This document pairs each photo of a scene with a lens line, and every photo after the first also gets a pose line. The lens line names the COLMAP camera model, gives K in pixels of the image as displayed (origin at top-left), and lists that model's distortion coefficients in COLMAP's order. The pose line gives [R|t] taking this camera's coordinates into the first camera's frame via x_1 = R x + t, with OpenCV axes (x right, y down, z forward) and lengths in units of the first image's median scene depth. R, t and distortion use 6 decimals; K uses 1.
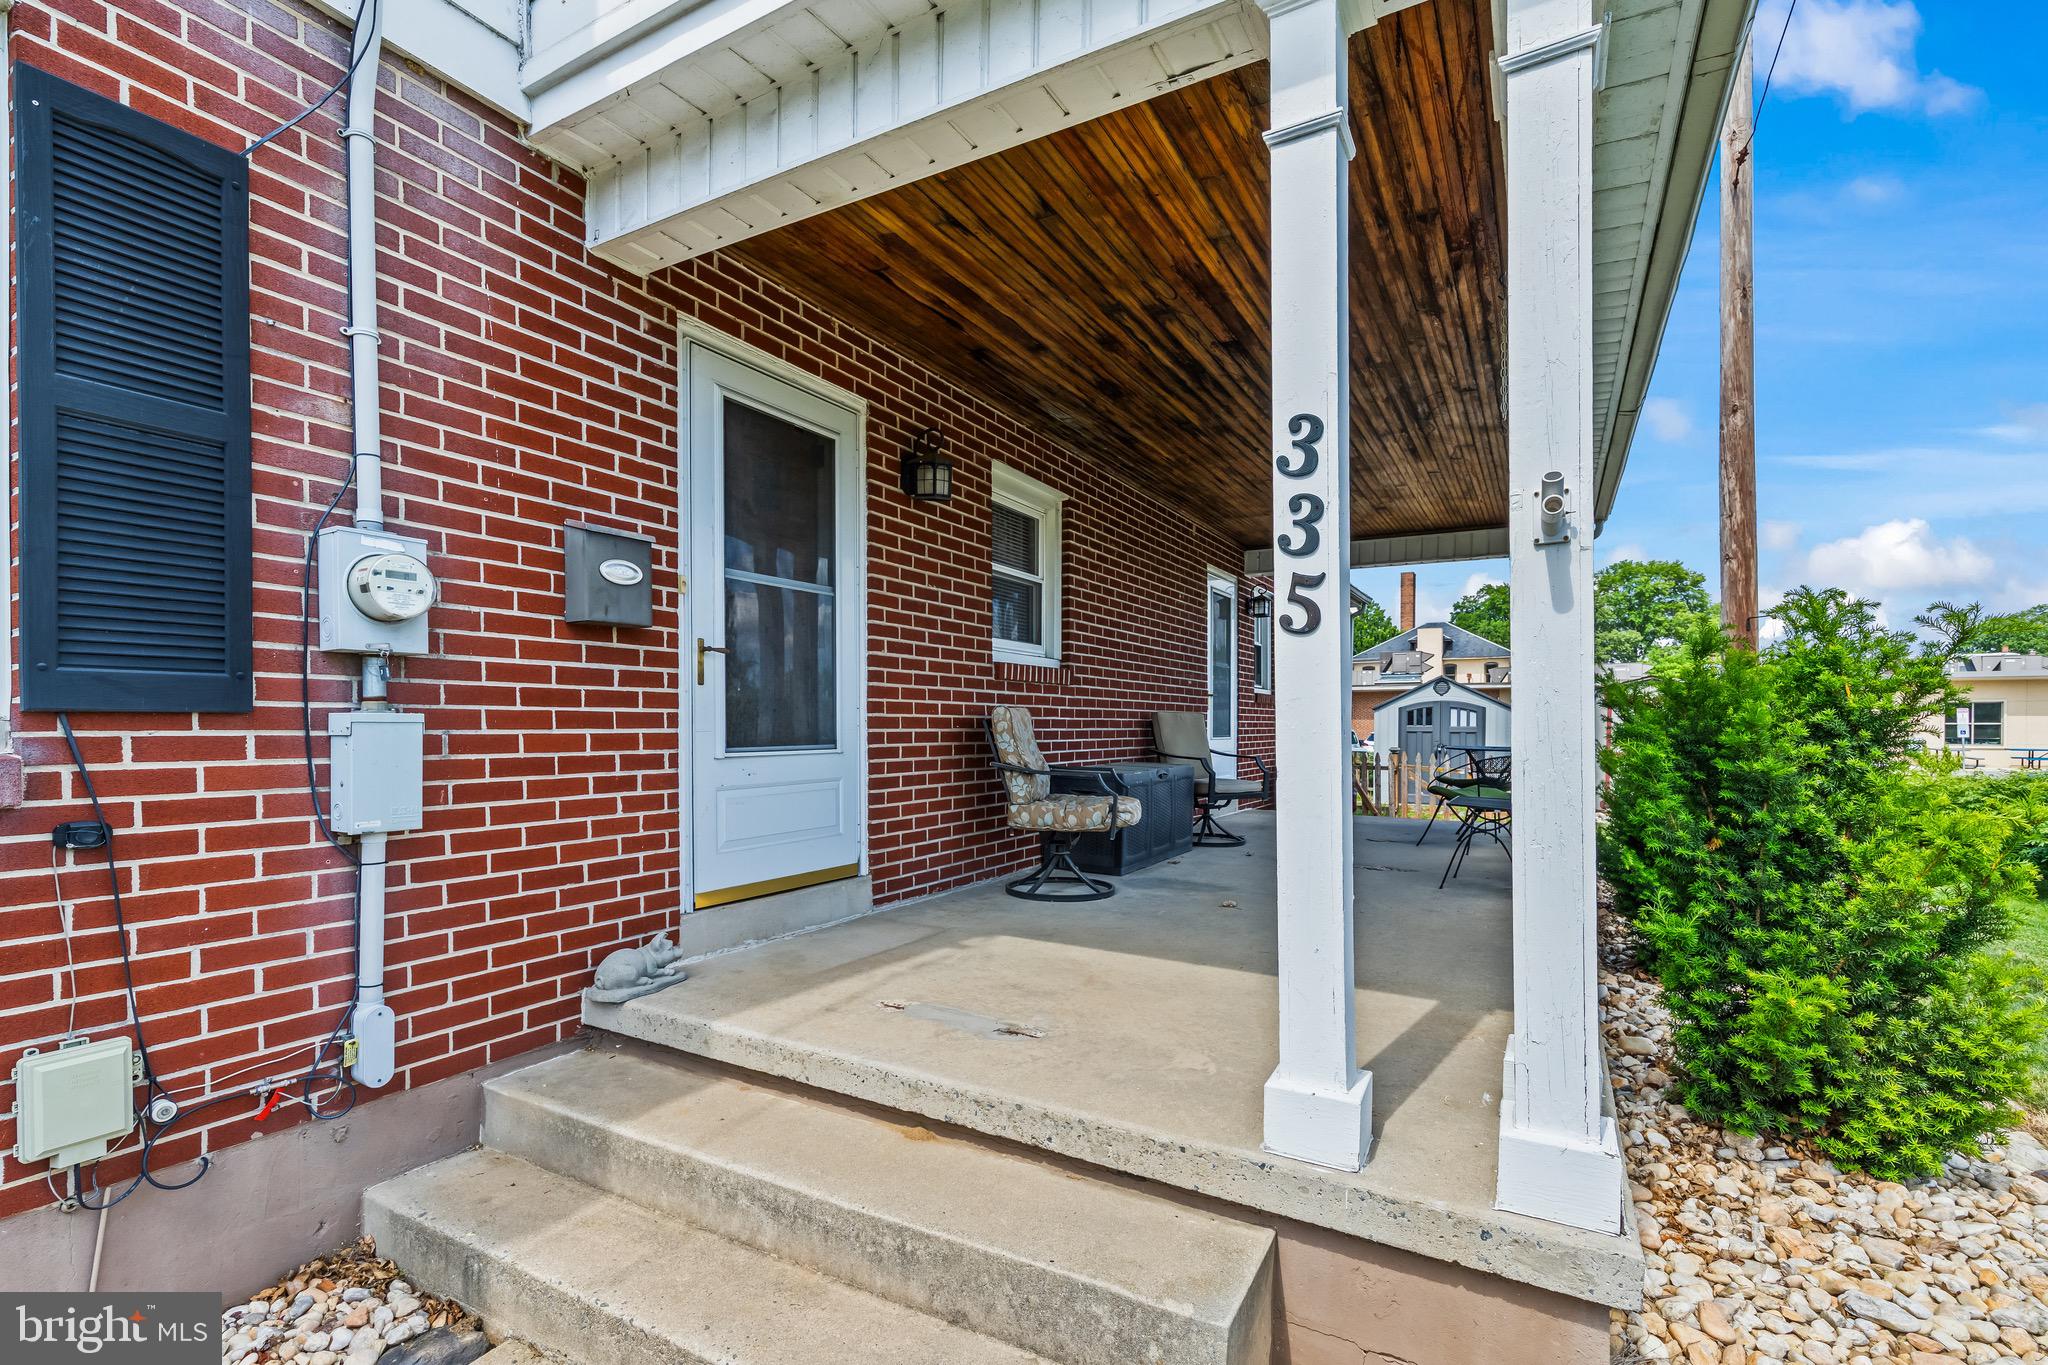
lens RADIAL K [[917.3, 0, 1026.5], [0, 917.3, 701.9], [0, 0, 1]] dist [-0.001341, -0.000274]
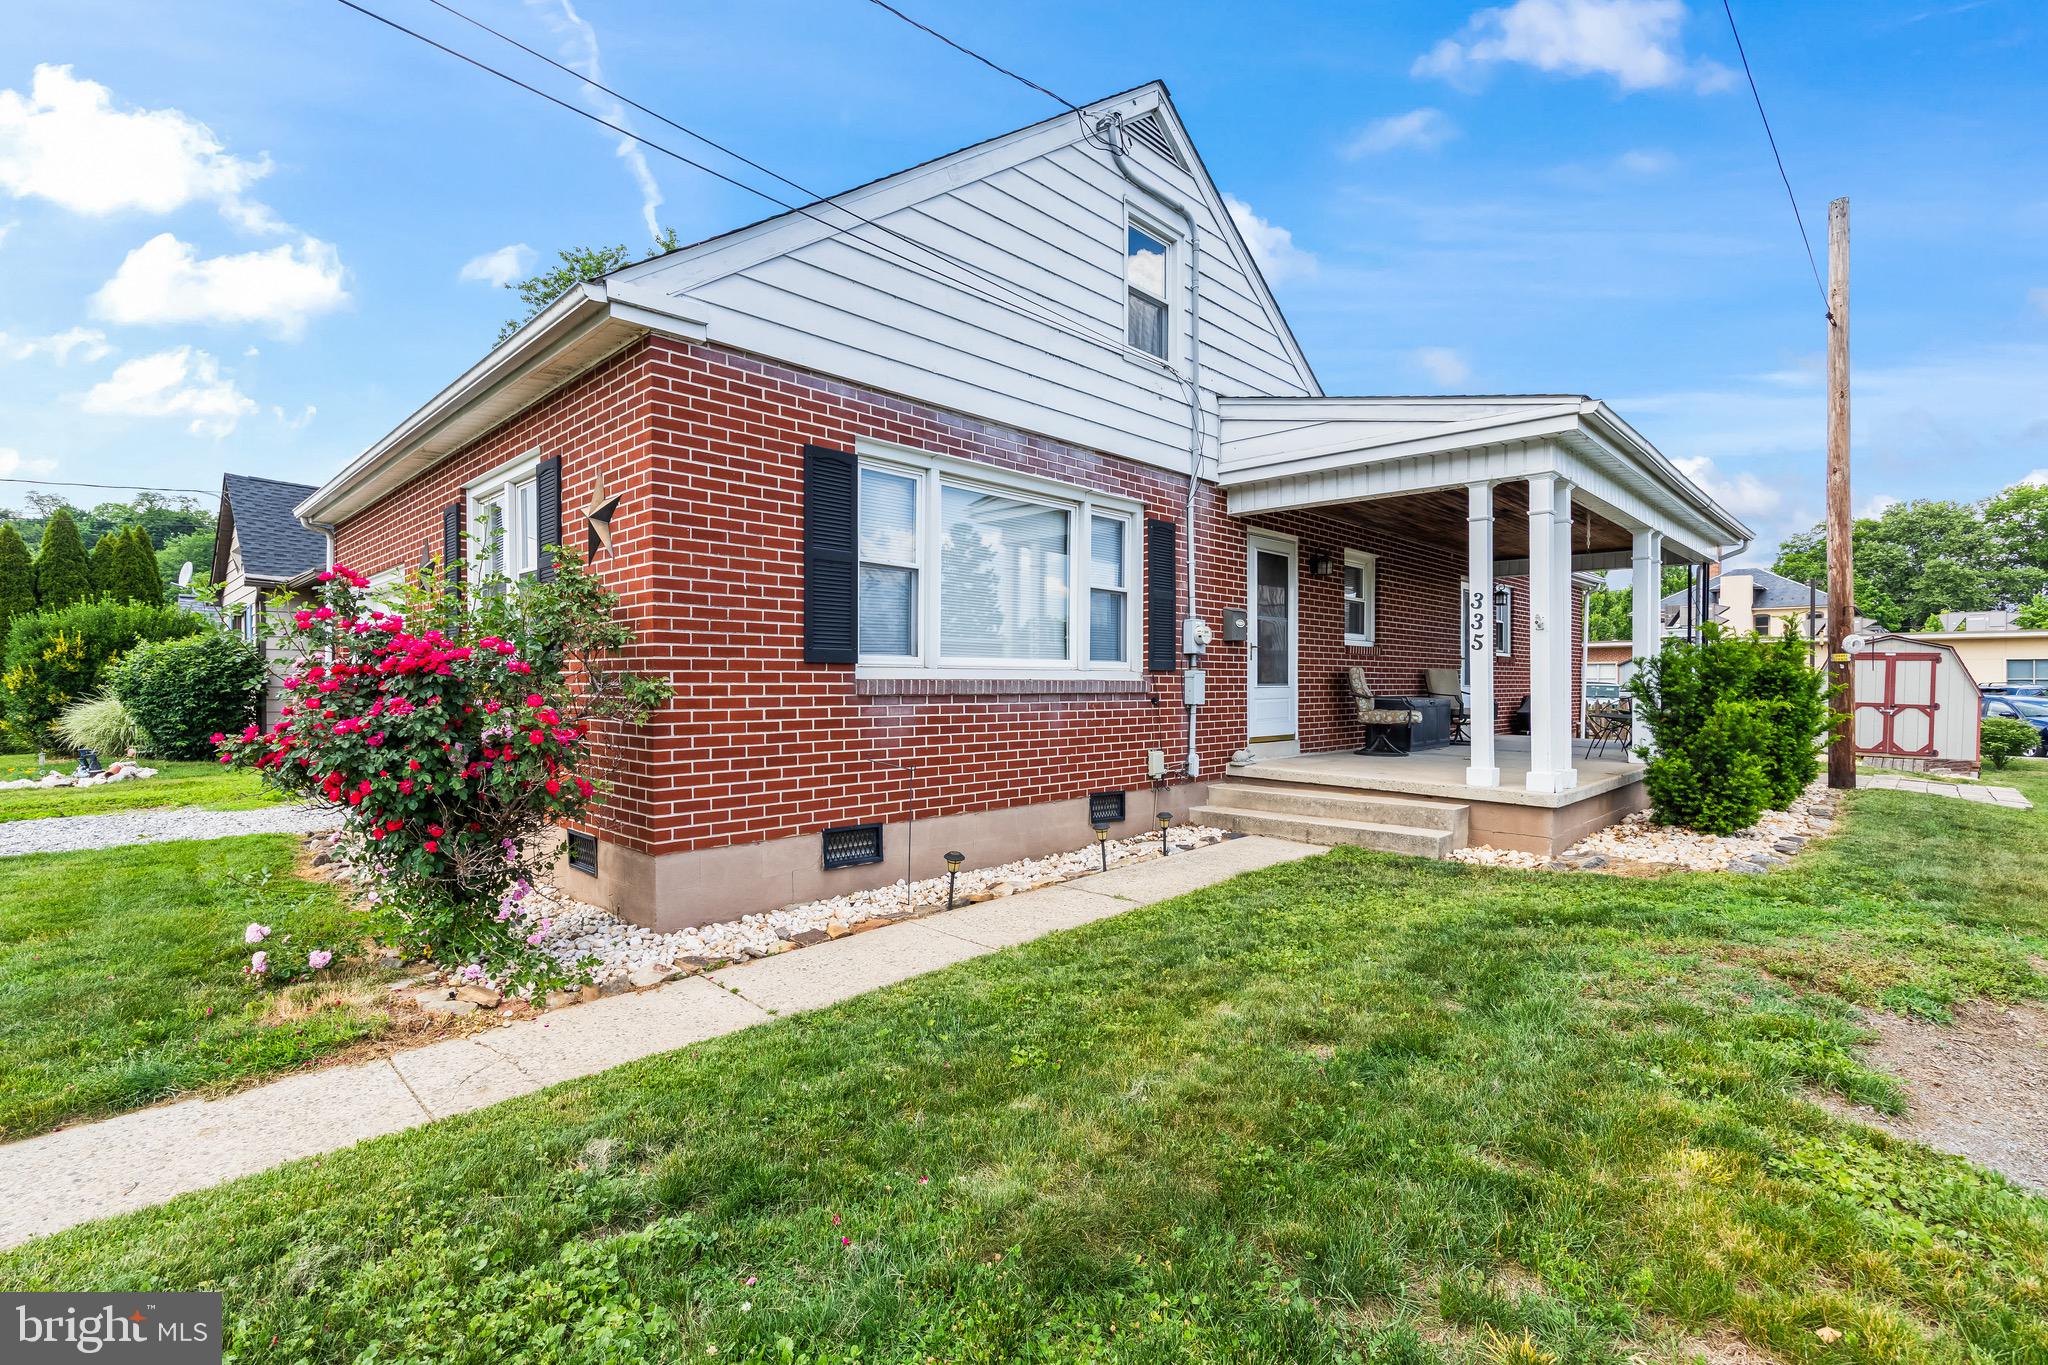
lens RADIAL K [[914.9, 0, 1024.0], [0, 914.9, 682.5], [0, 0, 1]] dist [-0.003450, -0.000587]
pose [[0.965989, 0.000419, -0.258583, -0.329979], [0.006124, 0.999681, 0.024497, -0.024611], [0.258511, -0.025247, 0.965678, -1.929058]]
